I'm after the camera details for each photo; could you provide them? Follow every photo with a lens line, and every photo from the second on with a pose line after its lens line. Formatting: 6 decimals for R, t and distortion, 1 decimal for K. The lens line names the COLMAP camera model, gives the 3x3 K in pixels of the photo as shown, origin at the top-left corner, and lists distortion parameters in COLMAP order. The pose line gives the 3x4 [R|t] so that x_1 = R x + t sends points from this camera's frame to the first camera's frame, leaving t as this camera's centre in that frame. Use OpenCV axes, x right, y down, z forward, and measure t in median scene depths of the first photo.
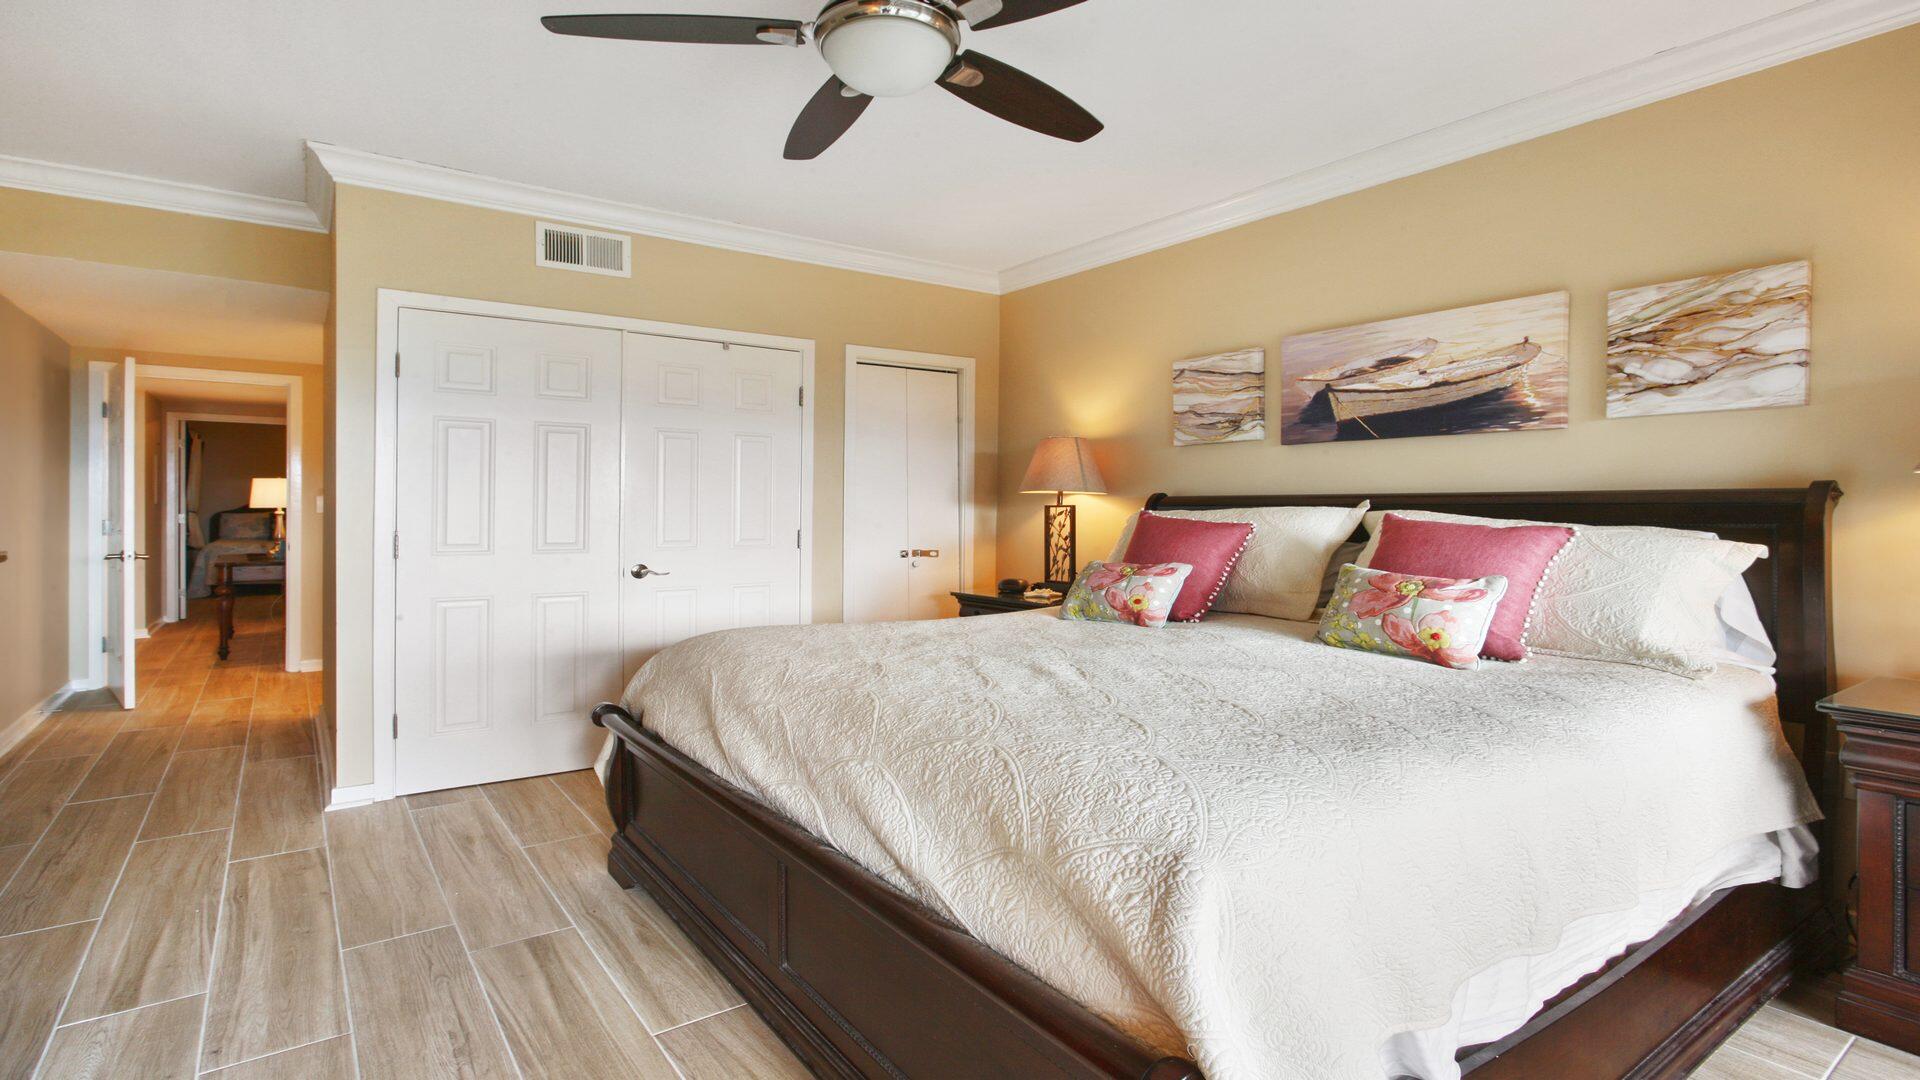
lens RADIAL K [[919.8, 0, 961.7], [0, 919.8, 524.3], [0, 0, 1]] dist [-0.009820, 0.002549]
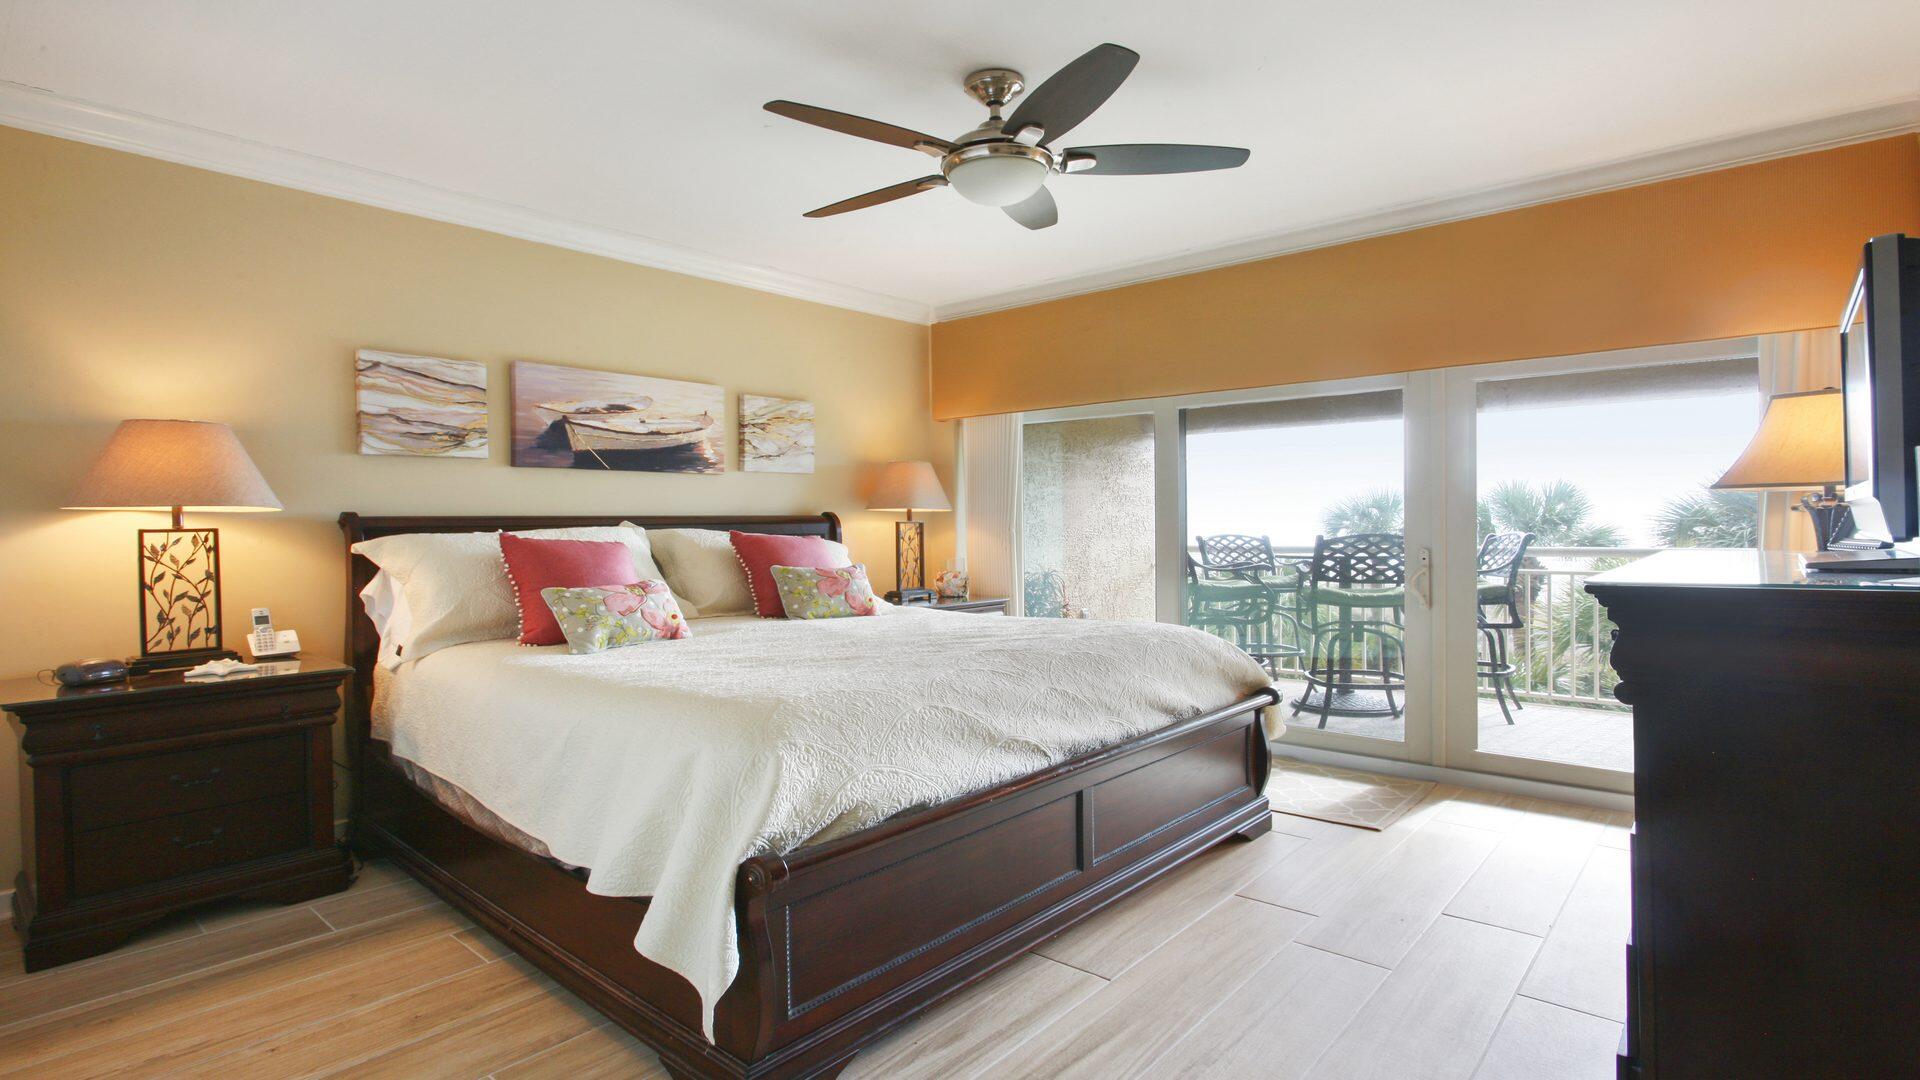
lens RADIAL K [[919.8, 0, 965.1], [0, 919.8, 533.1], [0, 0, 1]] dist [-0.009820, 0.002549]
pose [[-0.216168, -0.009141, 0.976313, -0.828070], [0.028043, 0.999486, 0.015567, -0.017020], [-0.975953, 0.030743, -0.215800, 0.822475]]
